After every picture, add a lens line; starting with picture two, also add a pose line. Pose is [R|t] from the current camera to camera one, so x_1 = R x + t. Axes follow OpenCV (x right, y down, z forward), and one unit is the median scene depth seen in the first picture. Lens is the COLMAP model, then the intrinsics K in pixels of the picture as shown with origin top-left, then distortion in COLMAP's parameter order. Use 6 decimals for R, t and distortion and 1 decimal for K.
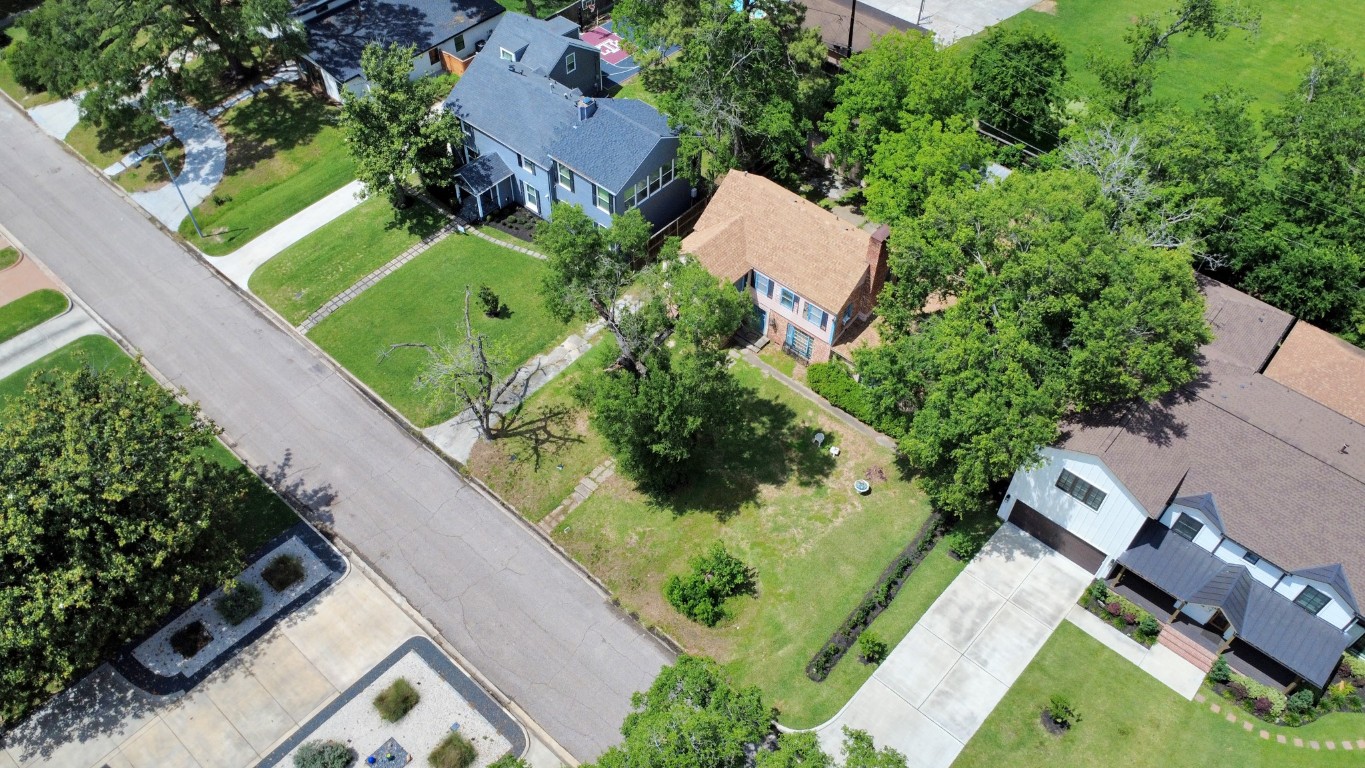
lens RADIAL K [[1023.9, 0, 679.9], [0, 1023.9, 376.5], [0, 0, 1]] dist [0.003477, 0.004544]
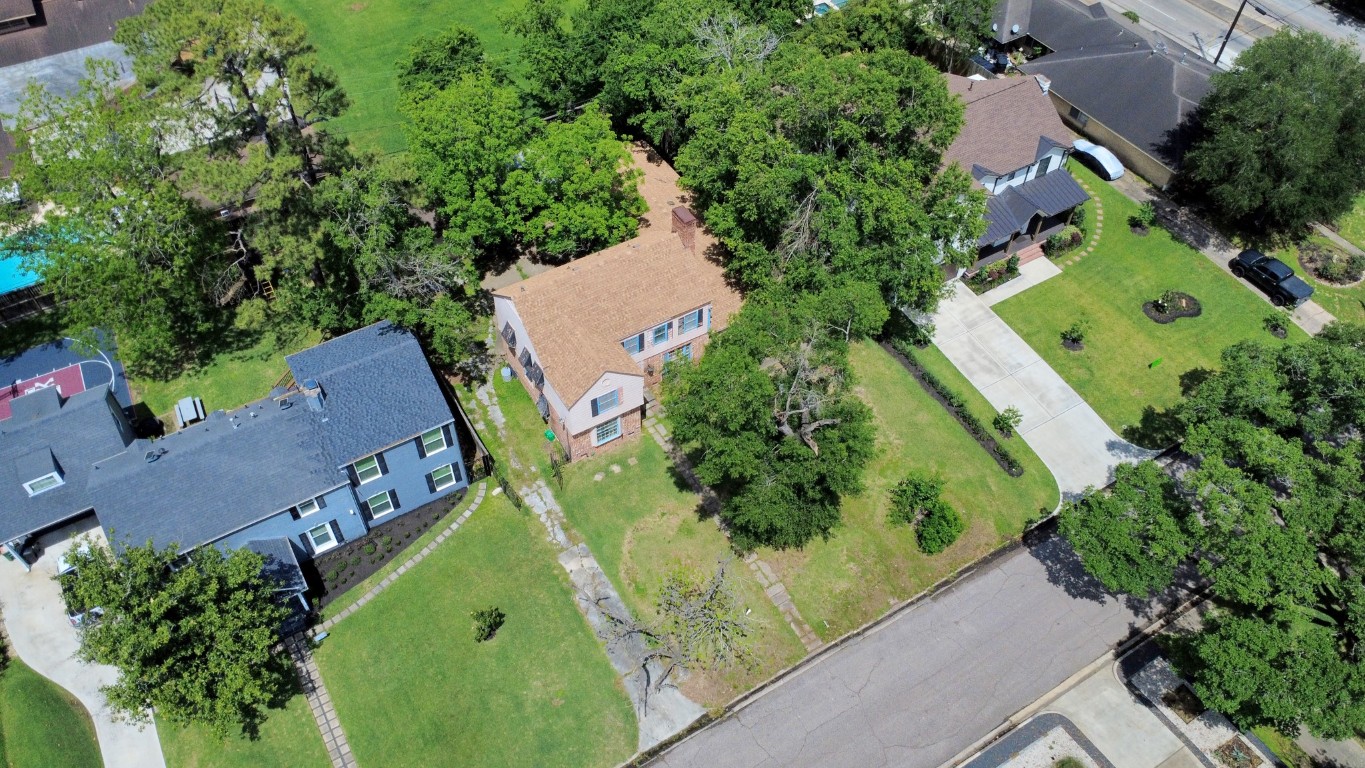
lens RADIAL K [[1023.9, 0, 679.9], [0, 1023.9, 376.5], [0, 0, 1]] dist [0.003477, 0.004544]
pose [[0.304167, -0.718245, 0.625785, -0.556362], [0.712406, 0.607613, 0.351119, -0.400184], [-0.632424, 0.339014, 0.696498, 0.338975]]
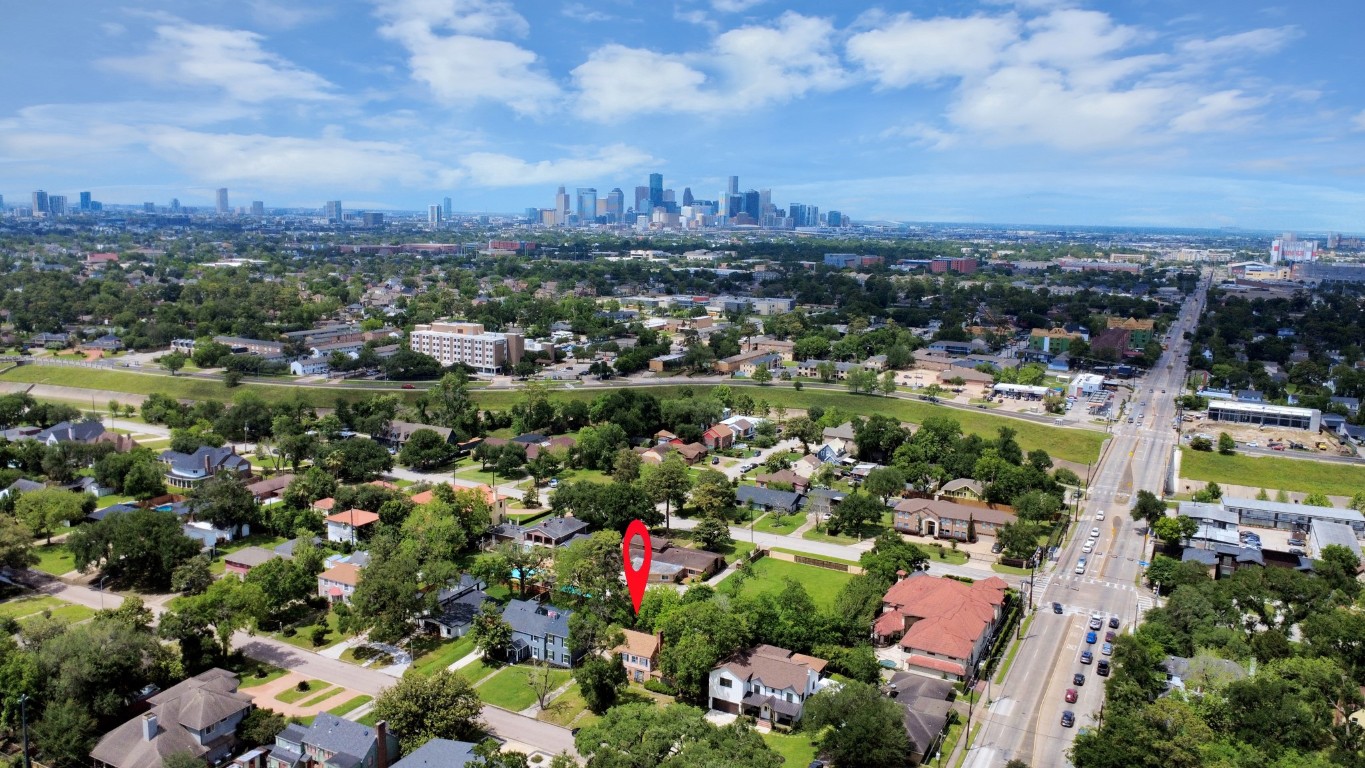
lens RADIAL K [[1023.9, 0, 679.9], [0, 1023.9, 376.5], [0, 0, 1]] dist [0.003477, 0.004544]
pose [[0.972325, -0.030512, 0.231630, -0.470991], [0.169691, 0.773701, -0.610403, 1.230484], [-0.160588, 0.632815, 0.757467, -1.993674]]
